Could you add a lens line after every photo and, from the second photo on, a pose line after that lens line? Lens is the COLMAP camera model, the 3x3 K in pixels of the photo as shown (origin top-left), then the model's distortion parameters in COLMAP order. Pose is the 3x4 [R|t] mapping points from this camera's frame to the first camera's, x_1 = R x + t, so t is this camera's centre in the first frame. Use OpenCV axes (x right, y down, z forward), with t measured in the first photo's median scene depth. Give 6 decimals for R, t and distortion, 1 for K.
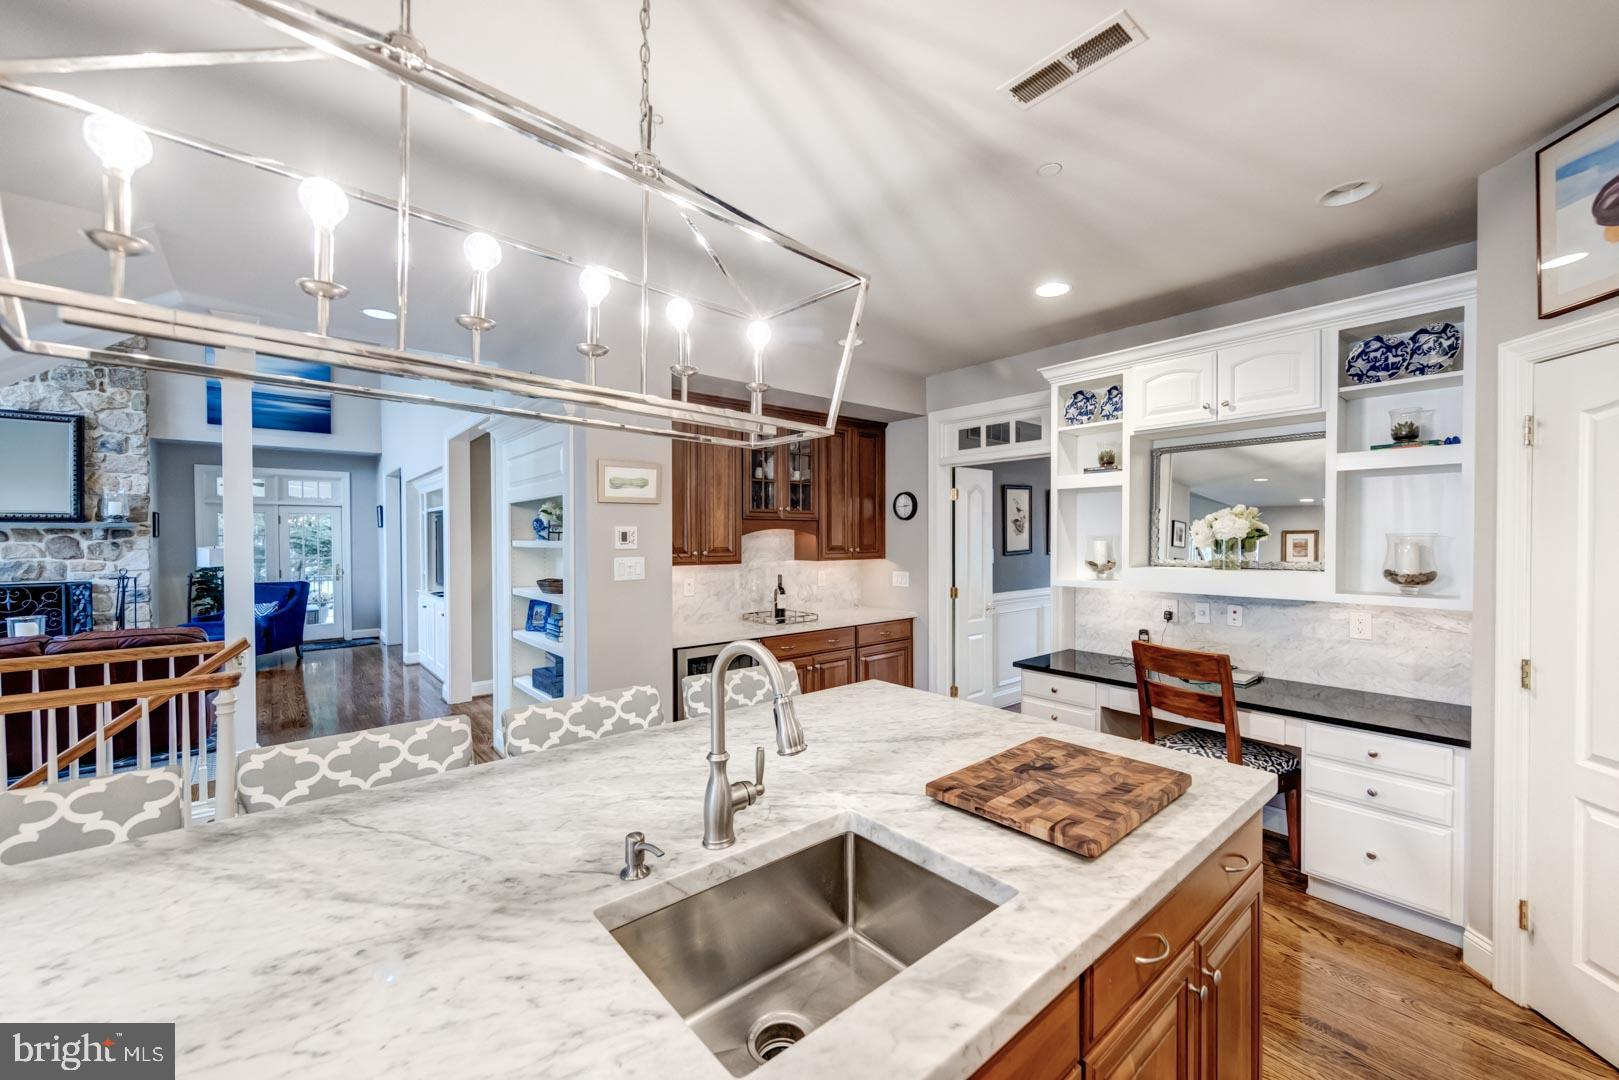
lens RADIAL K [[629.8, 0, 813.3], [0, 629.8, 543.0], [0, 0, 1]] dist [0.001006, 0.000085]
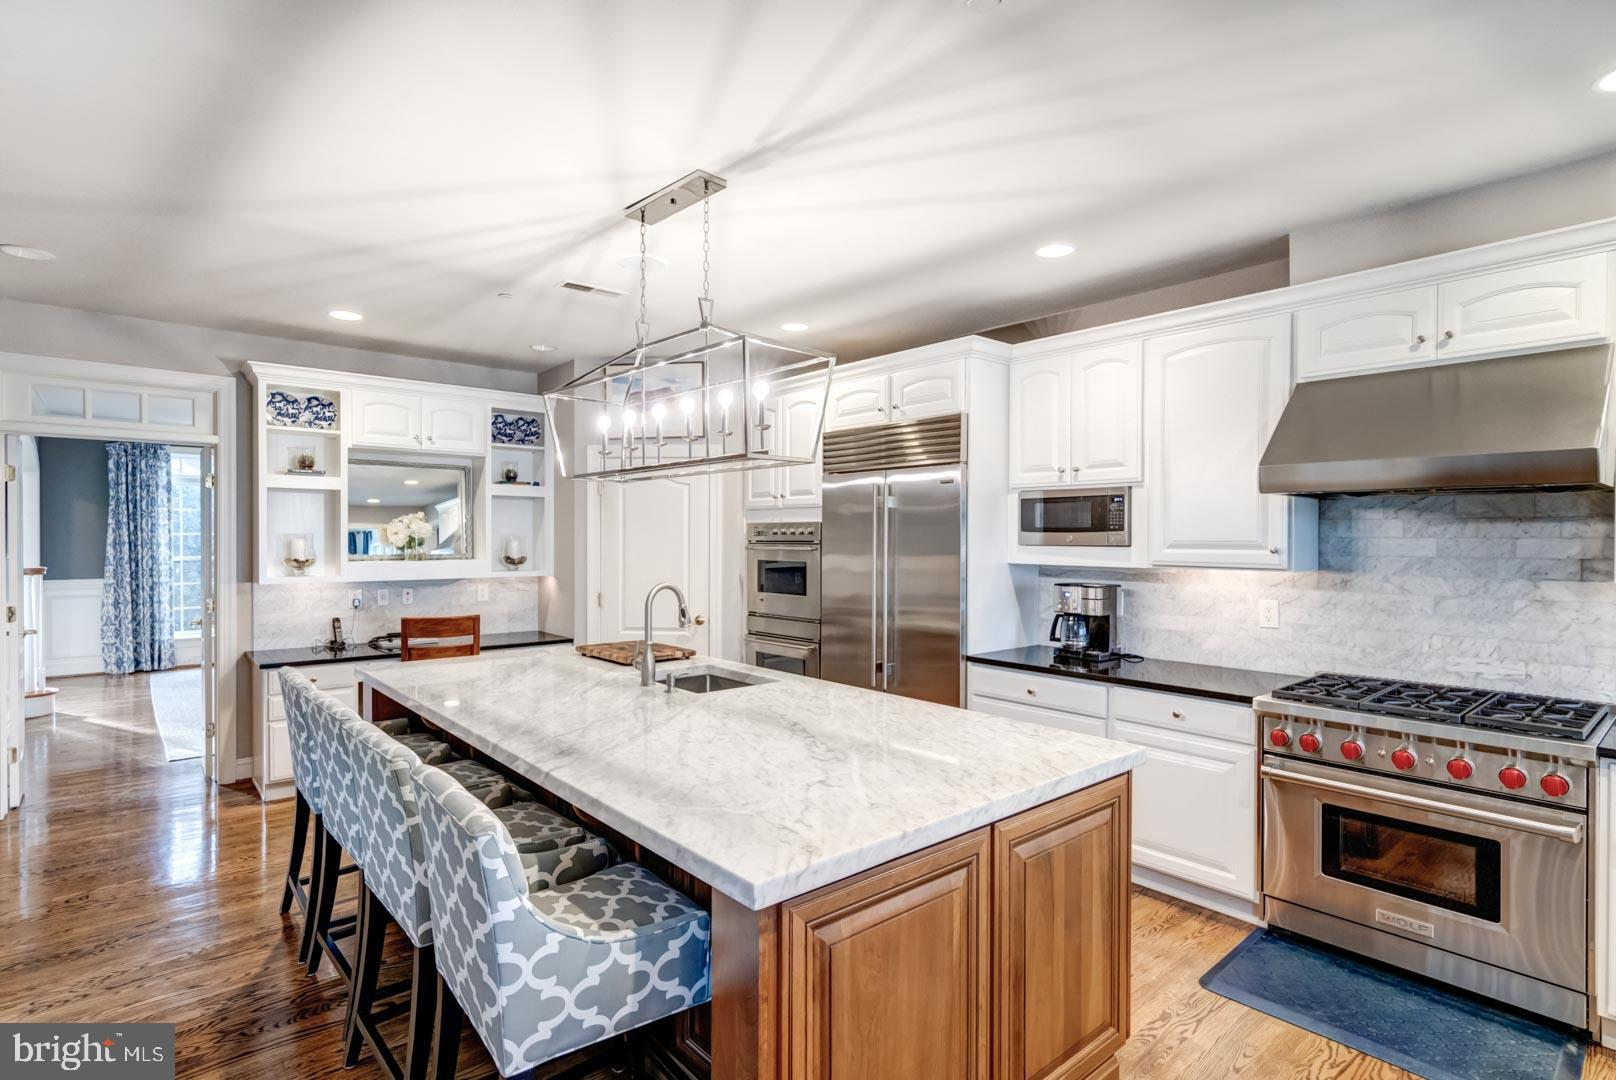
lens RADIAL K [[812.0, 0, 810.2], [0, 812.0, 541.2], [0, 0, 1]] dist [0.000036, 0.000000]
pose [[-0.005630, -0.001803, 0.999983, -1.156299], [0.007326, 0.999971, 0.001844, 0.004469], [-0.999957, 0.007336, -0.005617, 0.192994]]
